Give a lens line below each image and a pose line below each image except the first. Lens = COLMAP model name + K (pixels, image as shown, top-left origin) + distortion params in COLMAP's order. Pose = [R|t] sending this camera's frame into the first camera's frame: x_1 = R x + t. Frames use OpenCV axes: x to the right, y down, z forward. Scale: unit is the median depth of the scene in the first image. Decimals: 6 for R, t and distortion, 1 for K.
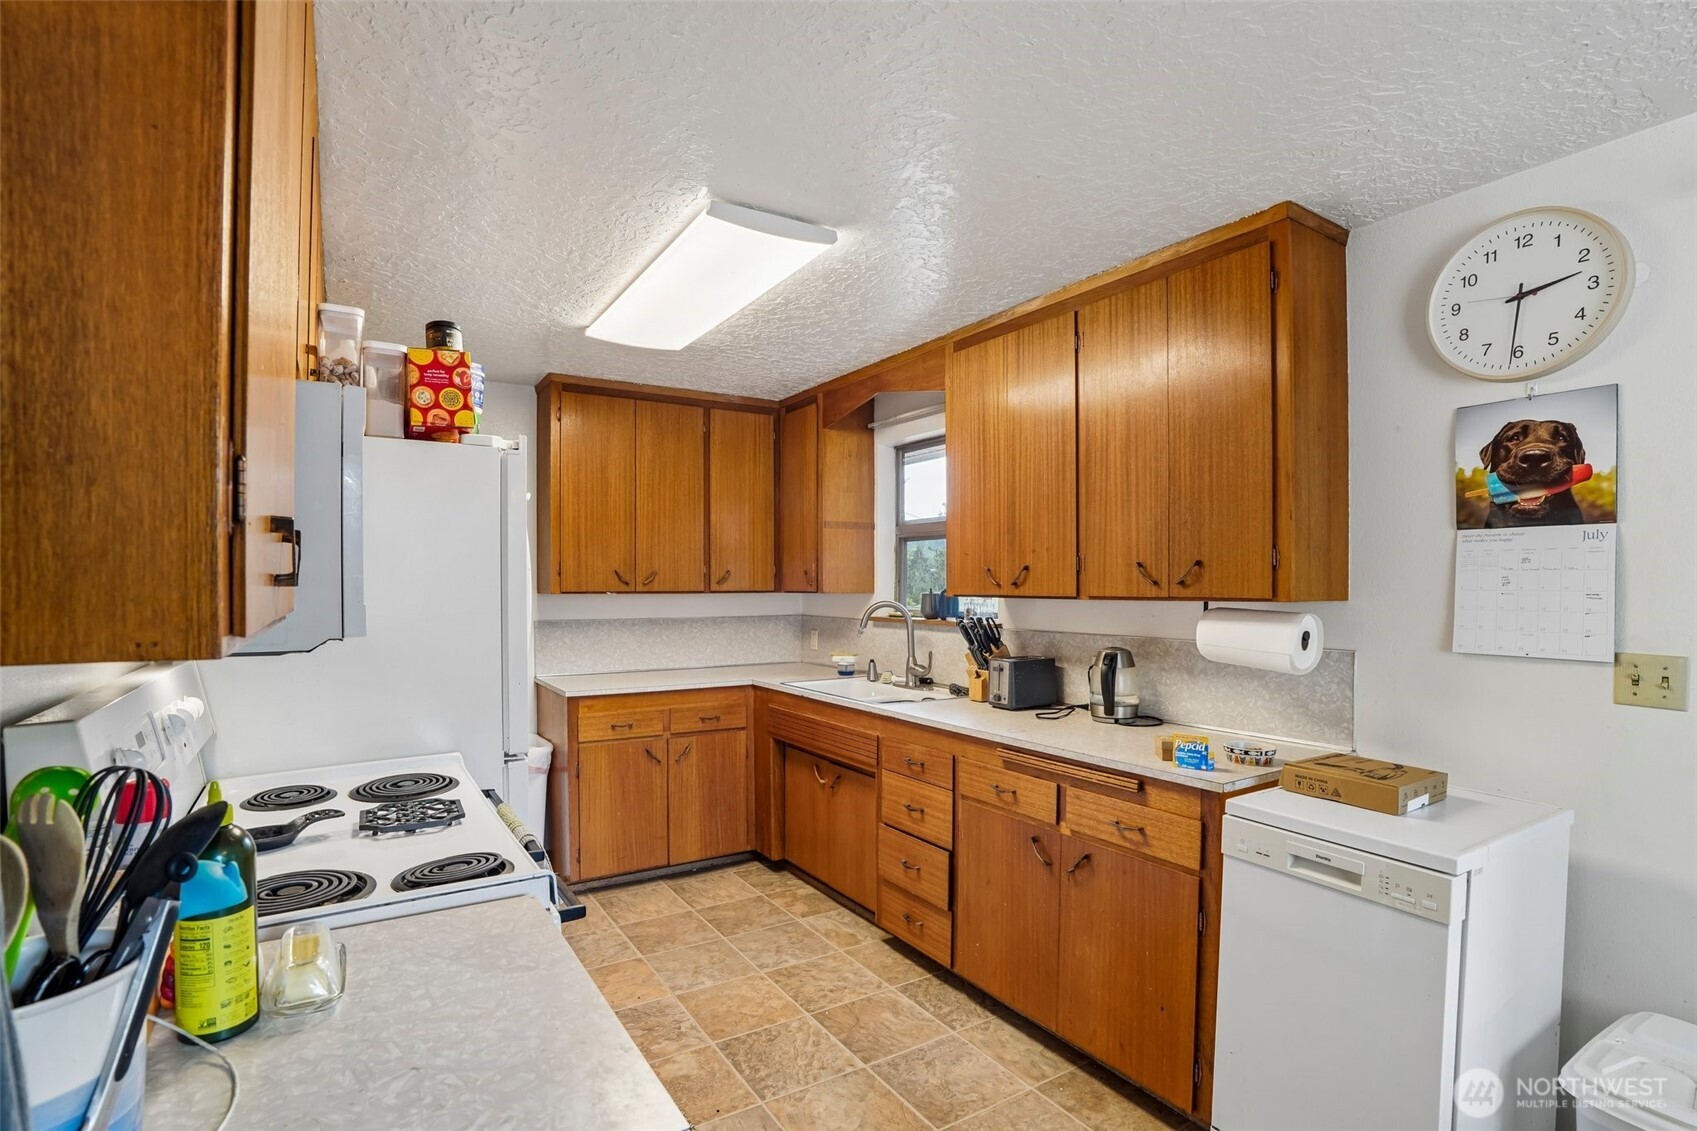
lens RADIAL K [[809.6, 0, 841.0], [0, 809.6, 588.3], [0, 0, 1]] dist [-0.054965, 0.000059]
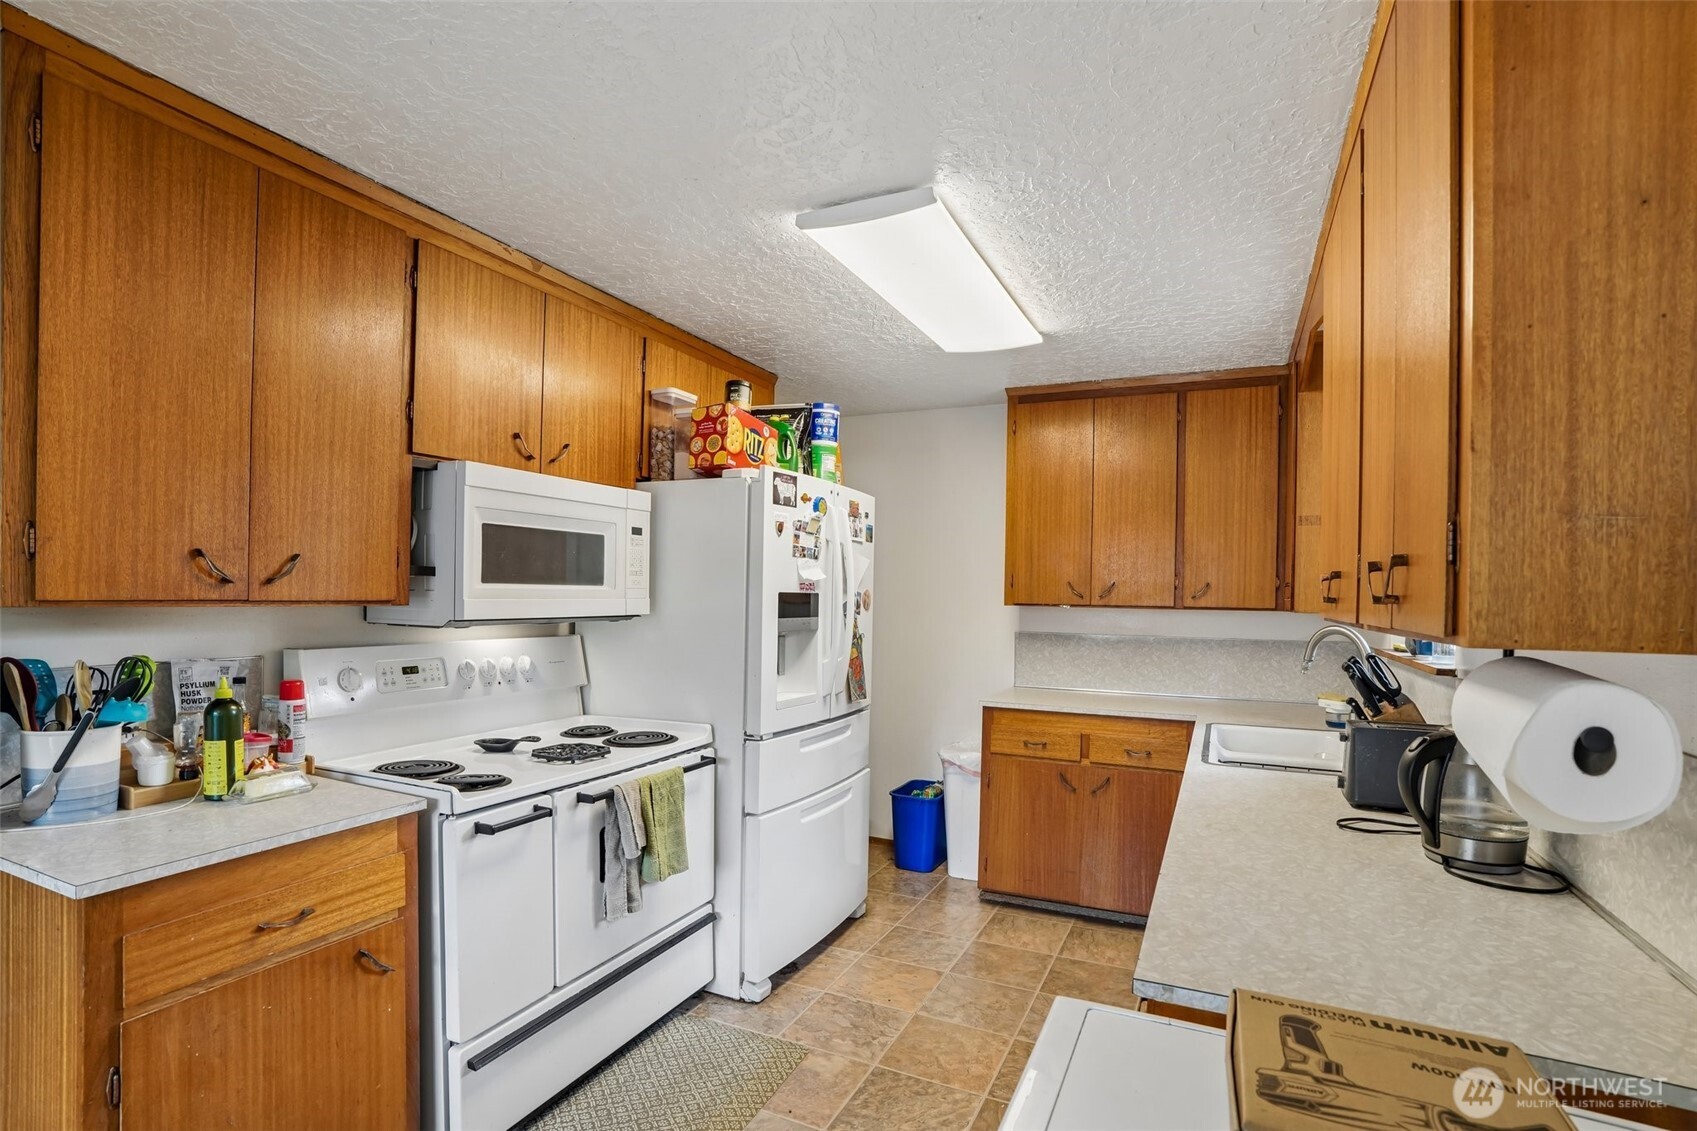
lens RADIAL K [[816.6, 0, 846.8], [0, 816.6, 599.9], [0, 0, 1]] dist [-0.064552, 0.000435]
pose [[0.543716, 0.018676, -0.839062, 0.500136], [-0.022685, 0.999714, 0.007551, -0.003480], [0.838963, 0.014929, 0.543984, 0.340051]]
